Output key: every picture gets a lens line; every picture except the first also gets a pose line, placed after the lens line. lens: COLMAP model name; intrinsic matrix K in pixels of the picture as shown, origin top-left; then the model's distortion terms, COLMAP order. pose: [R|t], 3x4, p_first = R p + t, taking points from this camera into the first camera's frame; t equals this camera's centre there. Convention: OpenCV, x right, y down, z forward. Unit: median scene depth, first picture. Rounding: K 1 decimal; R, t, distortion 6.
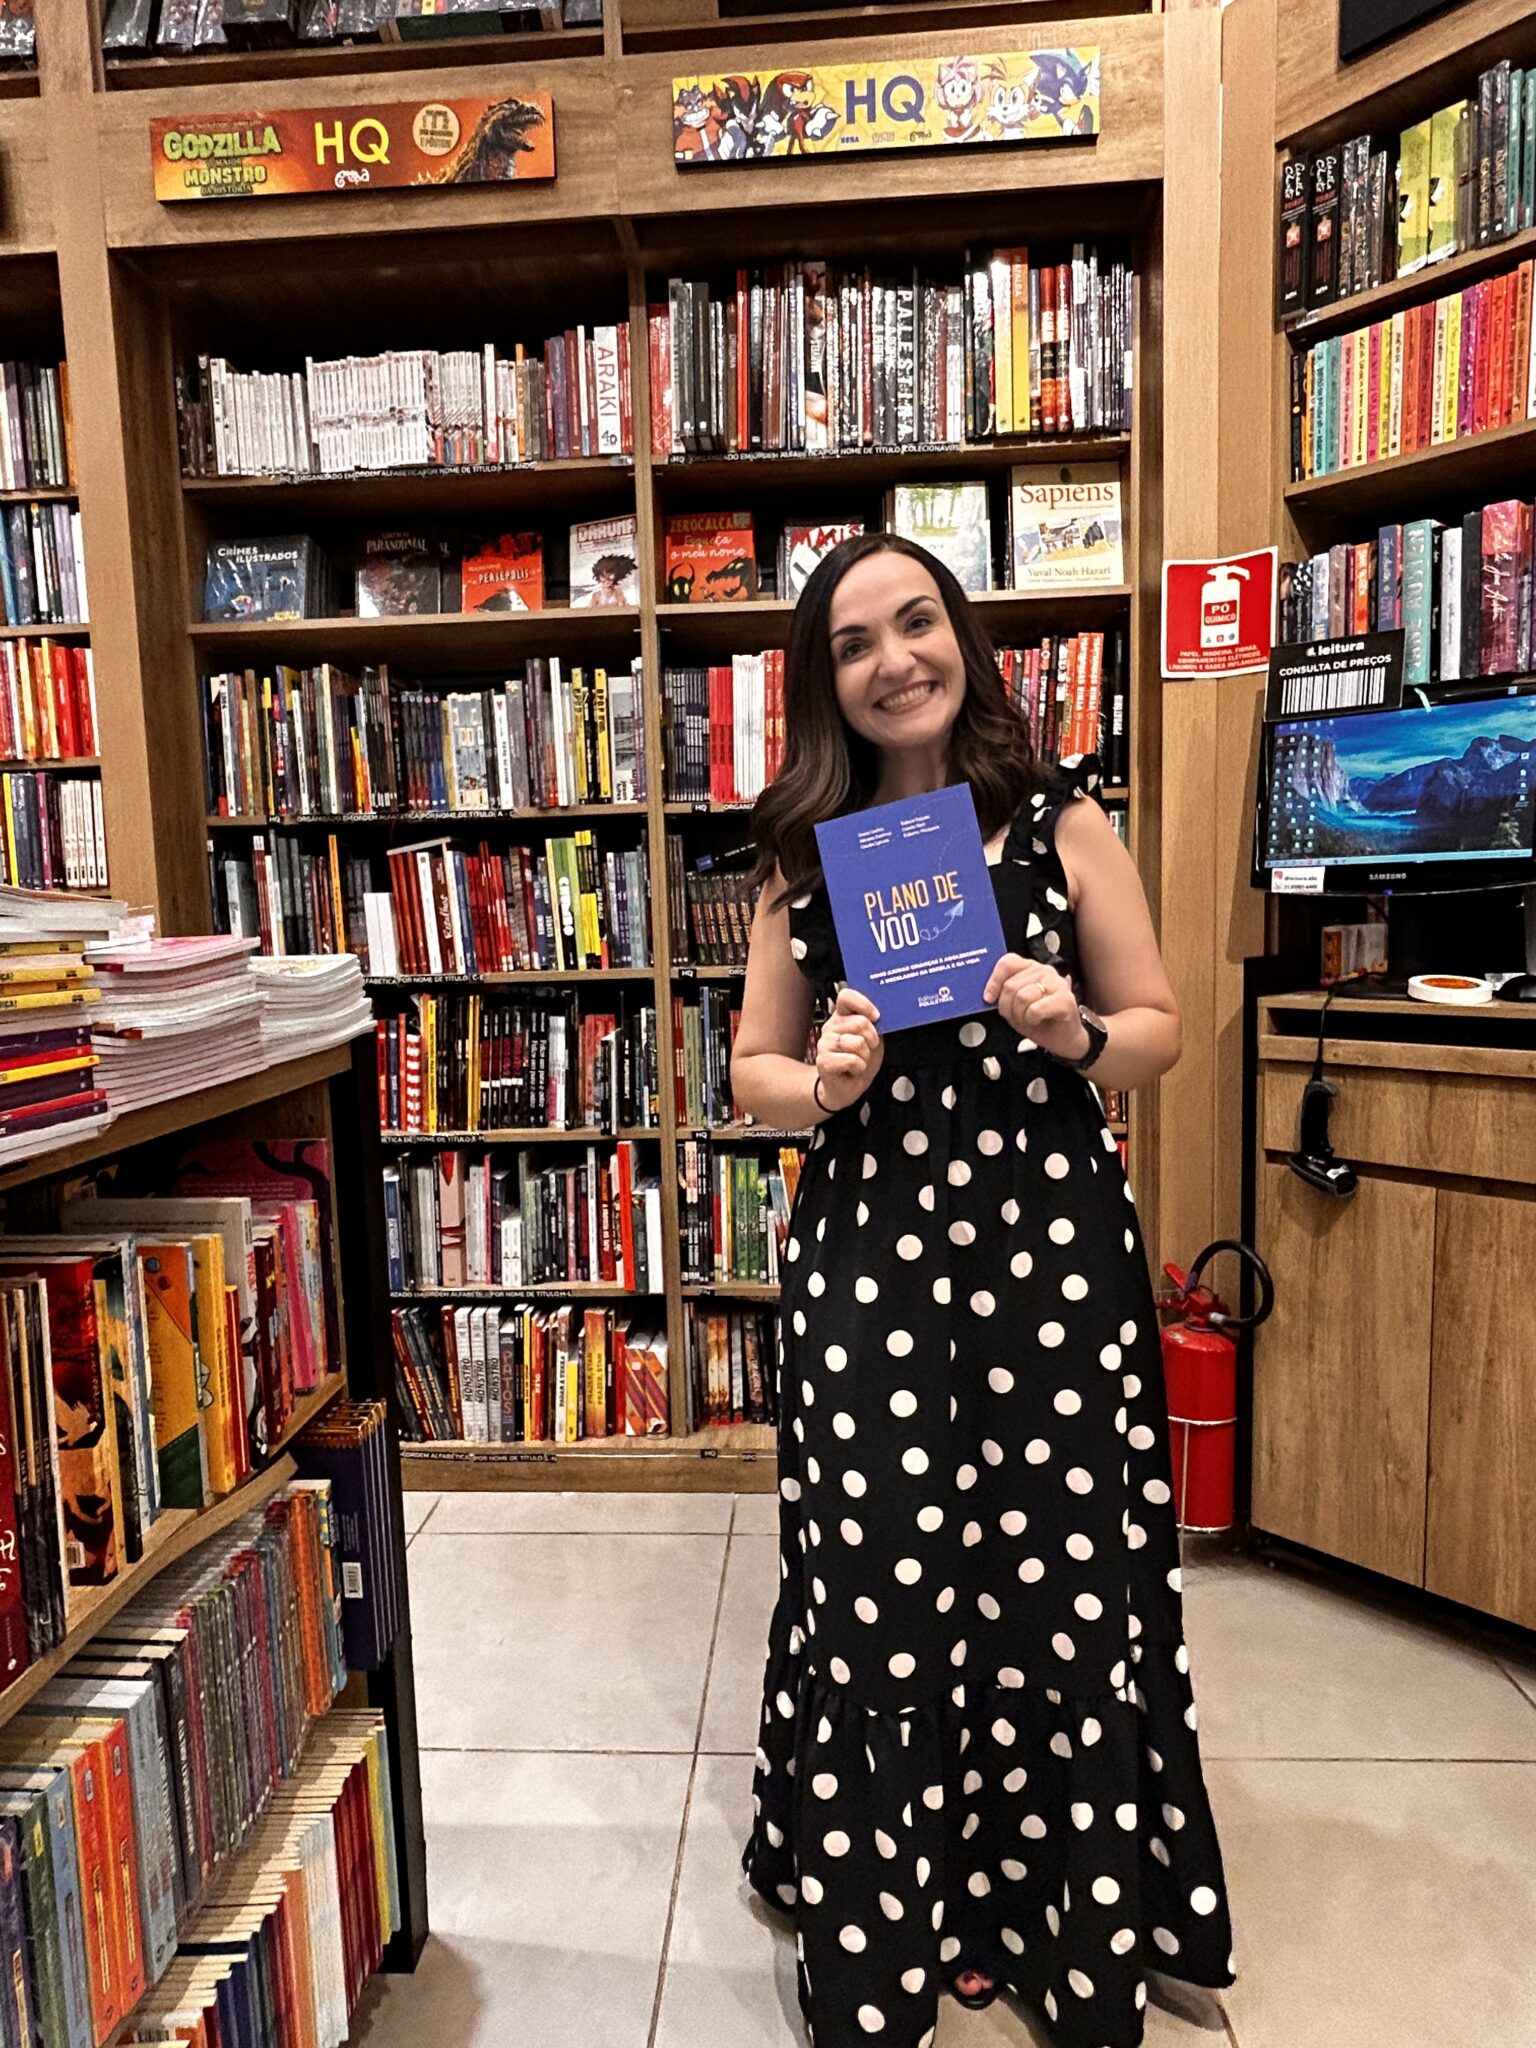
lens RADIAL K [[1211.6, 0, 767.5], [0, 1211.6, 1035.0], [0, 0, 1]] dist [0.000713, -0.001157]
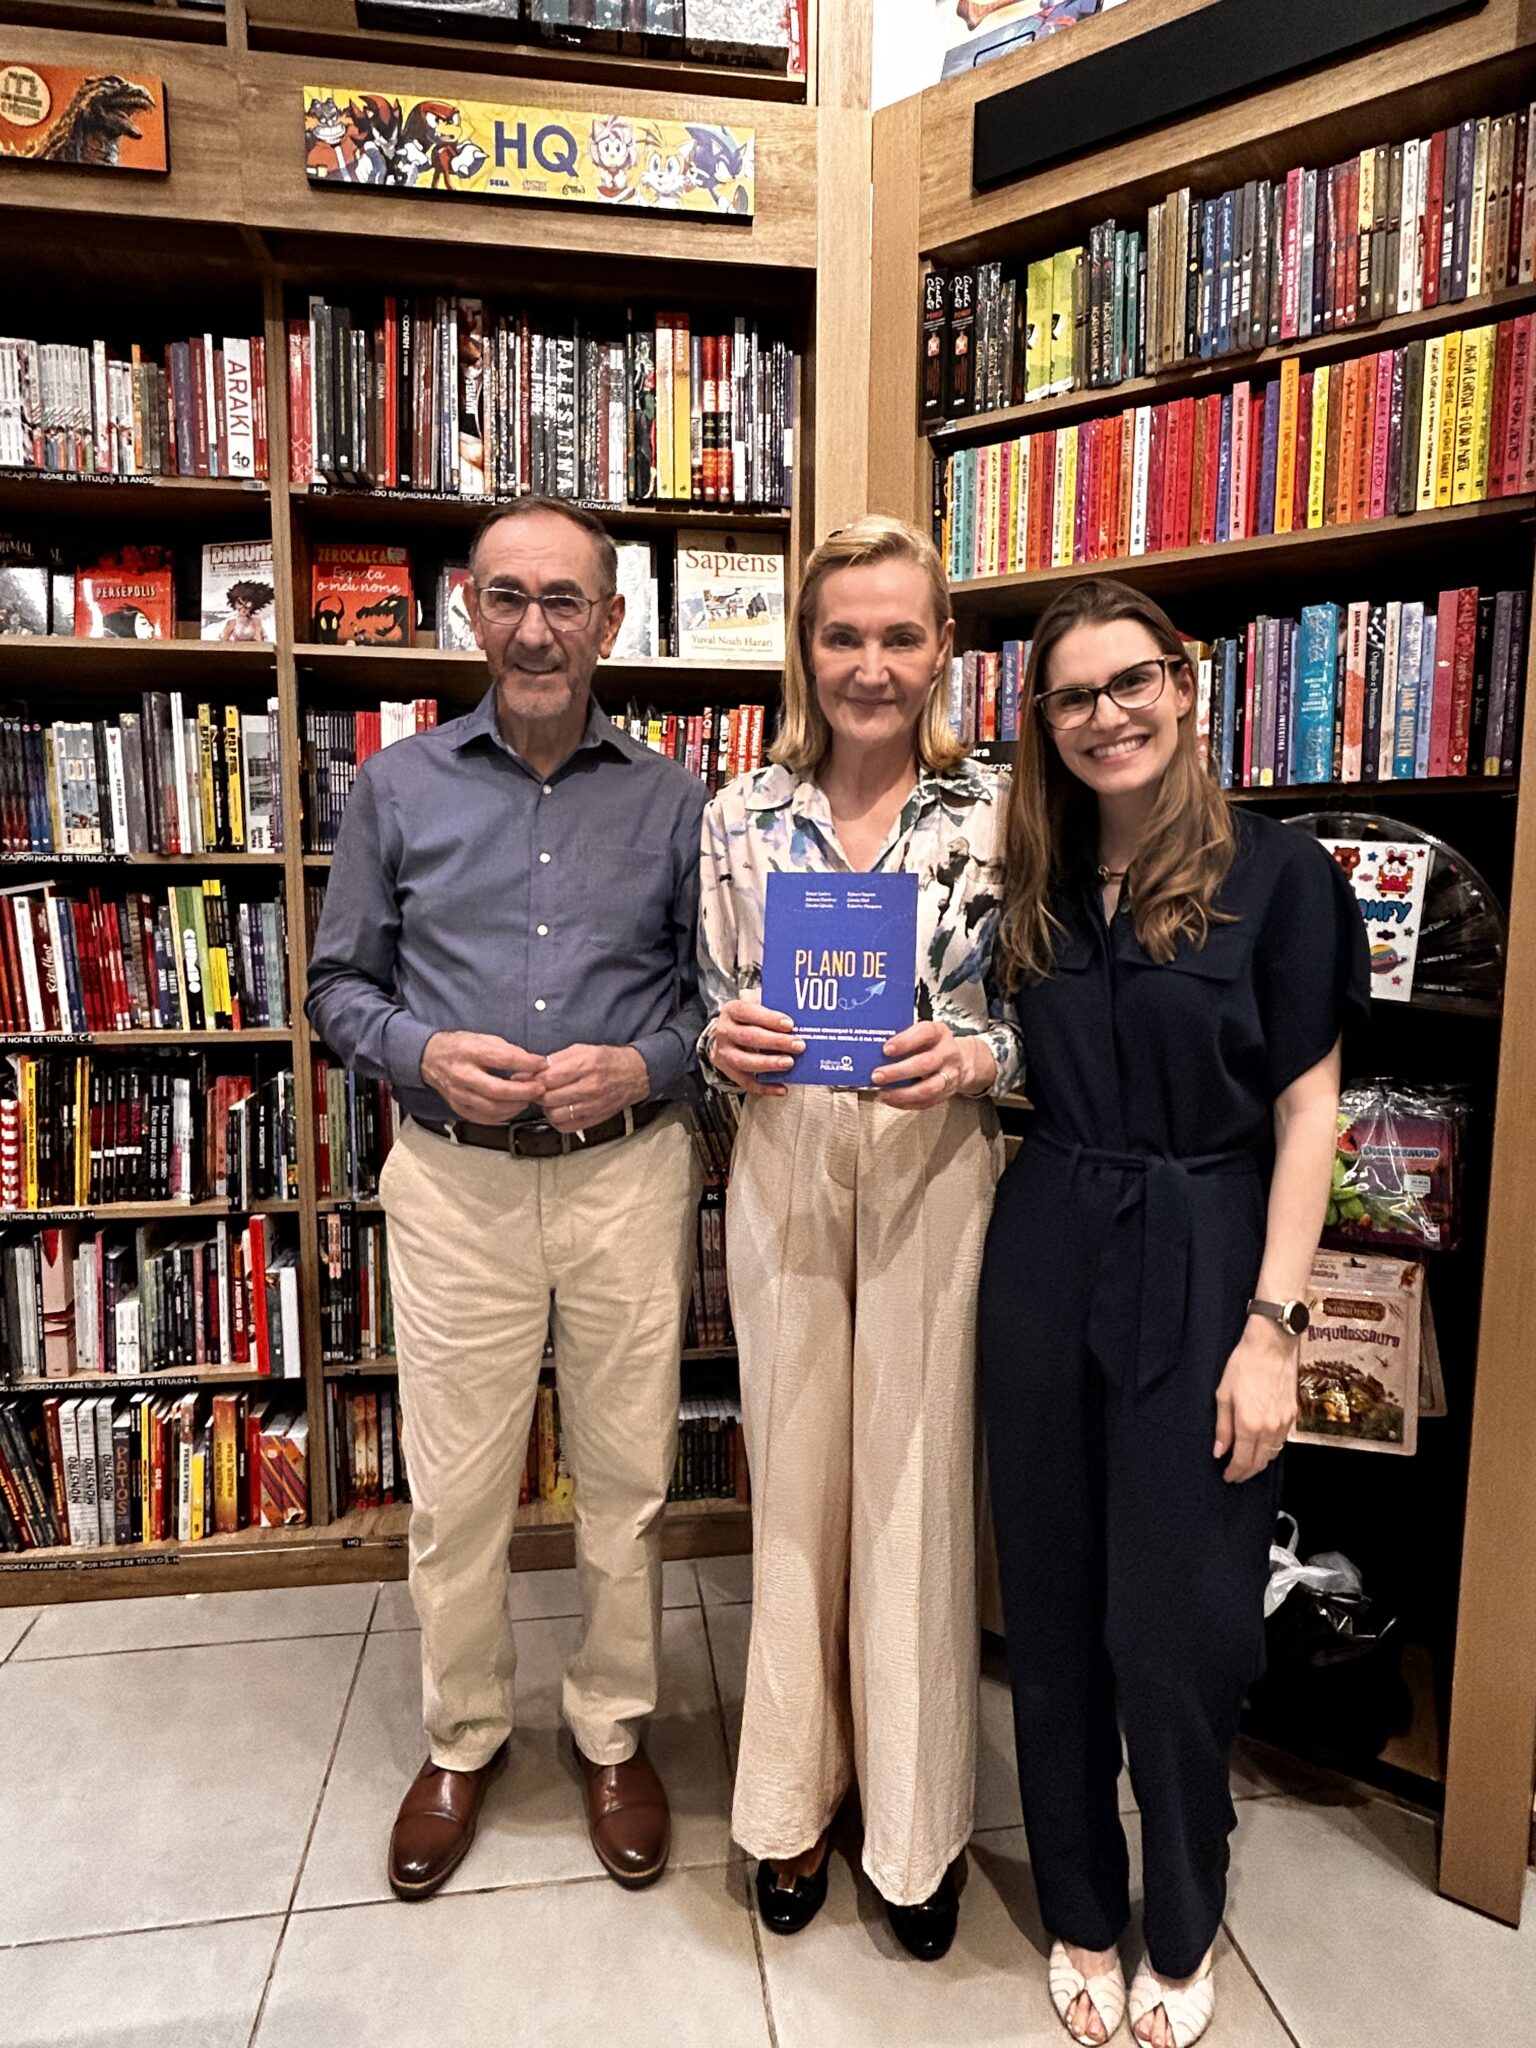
lens RADIAL K [[1212.8, 0, 772.4], [0, 1212.8, 1020.8], [0, 0, 1]] dist [-0.018599, 0.015504]
pose [[0.978427, 0.010844, 0.206308, 0.083034], [-0.012776, 0.999886, 0.008034, -0.082186], [-0.206198, -0.010497, 0.978454, 0.016867]]
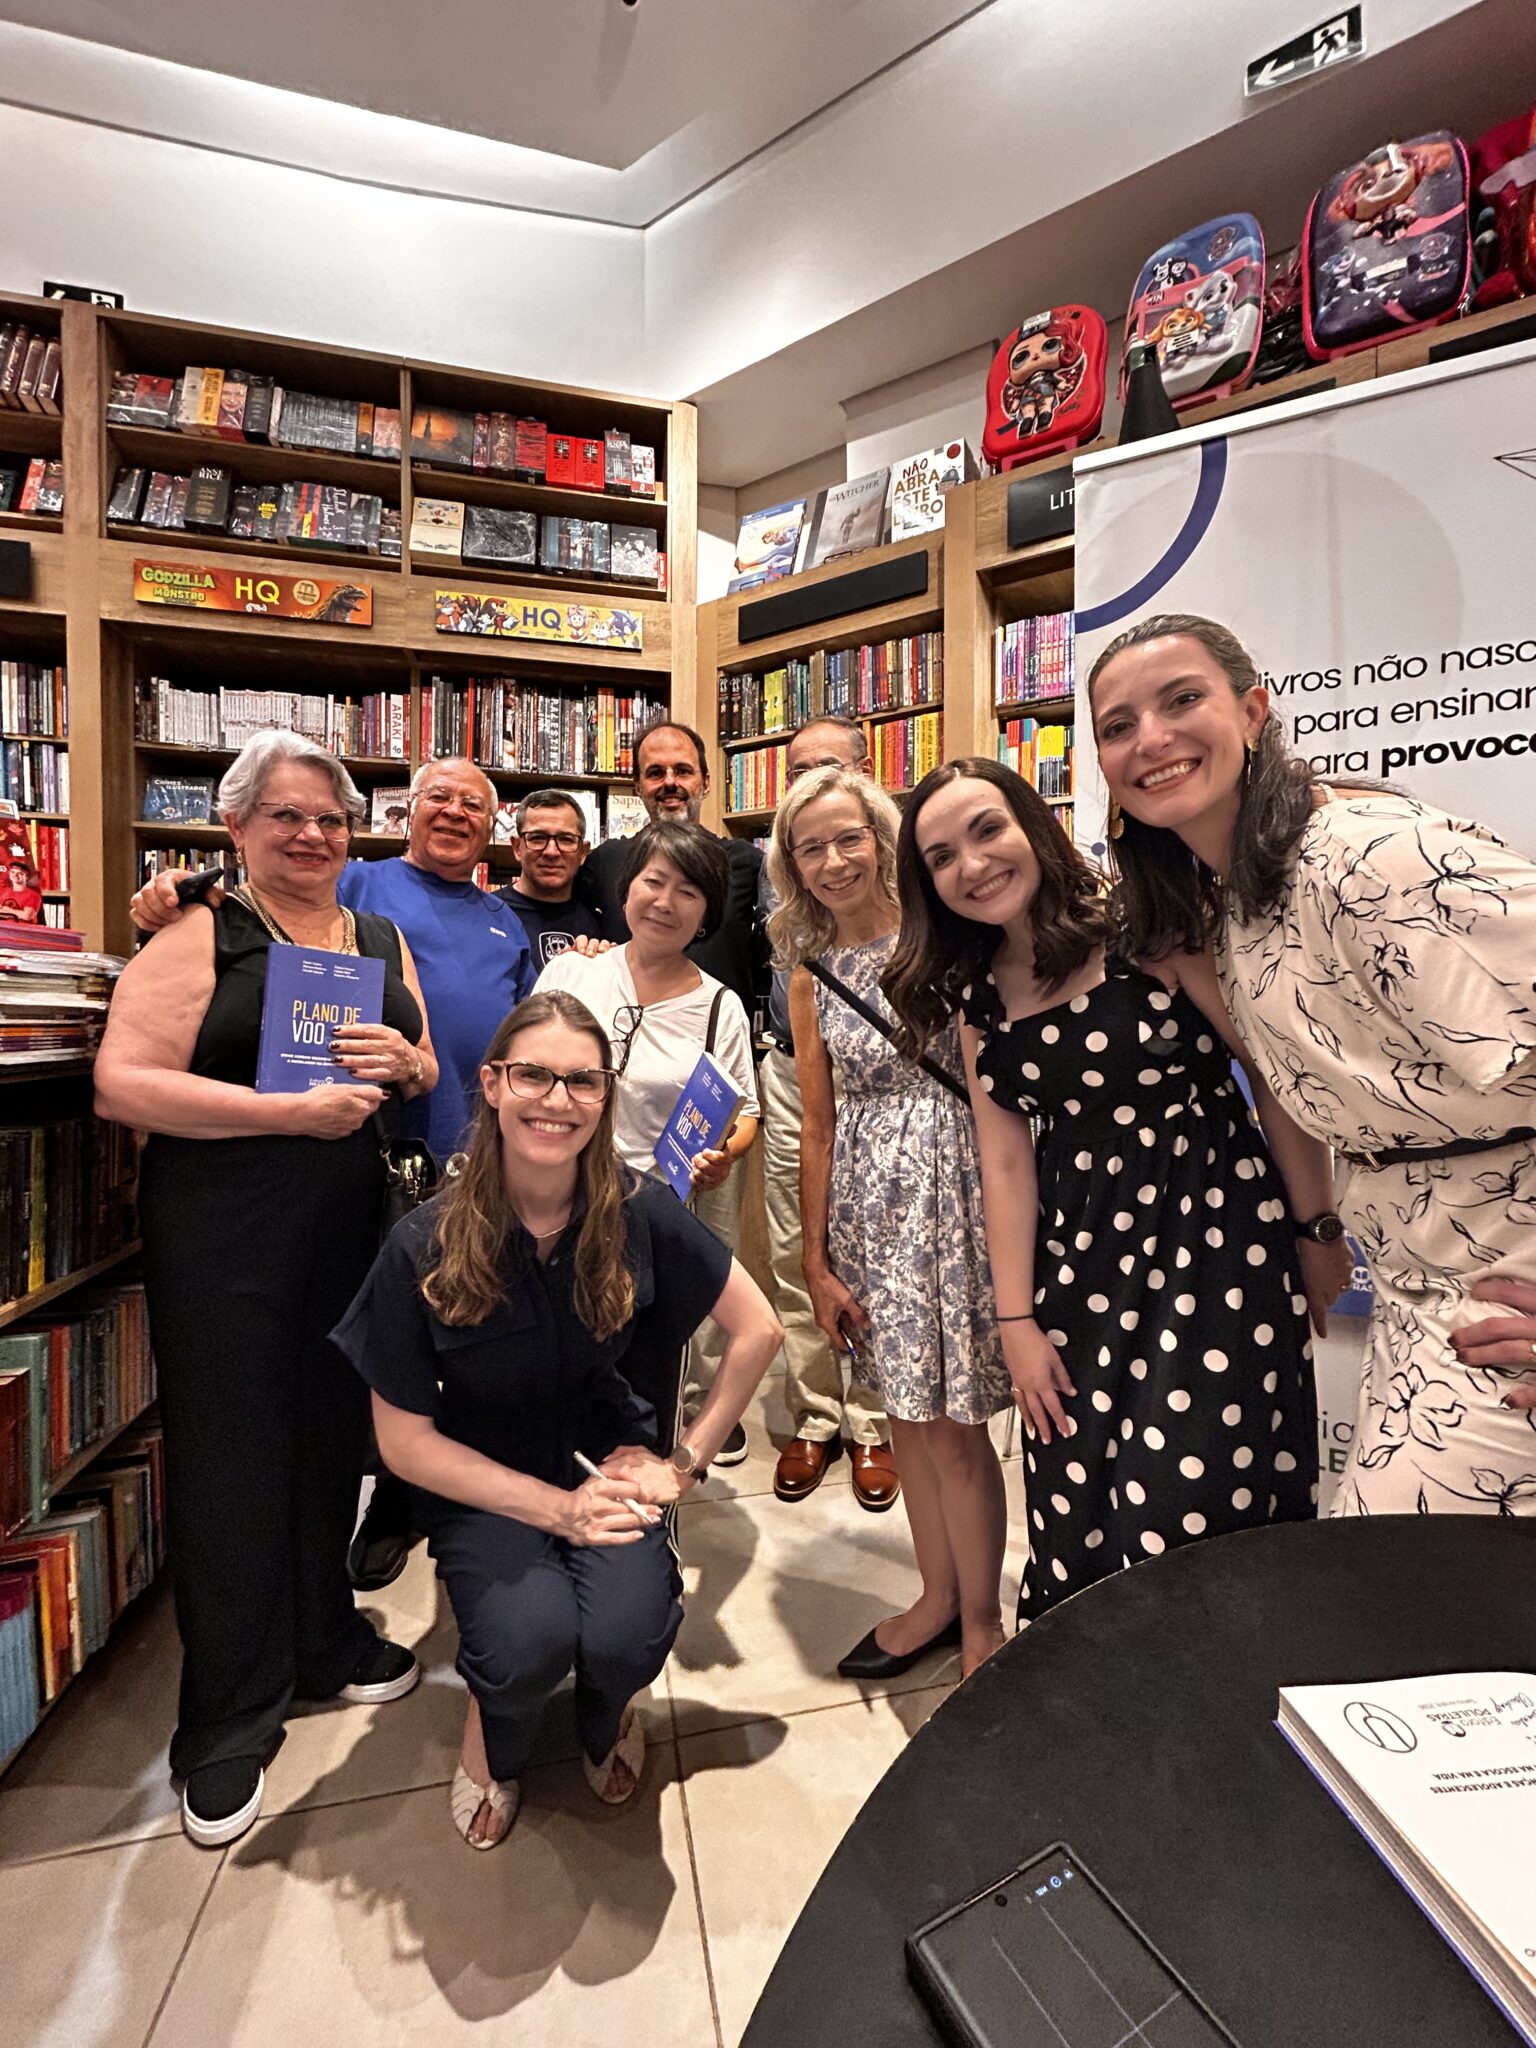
lens RADIAL K [[824.0, 0, 765.0], [0, 824.0, 1025.6], [0, 0, 1]] dist [-0.012754, 0.009425]
pose [[0.961160, 0.029363, 0.274424, 0.090524], [-0.004556, 0.995877, -0.090599, 0.063120], [-0.275953, 0.085830, 0.957331, -0.391249]]
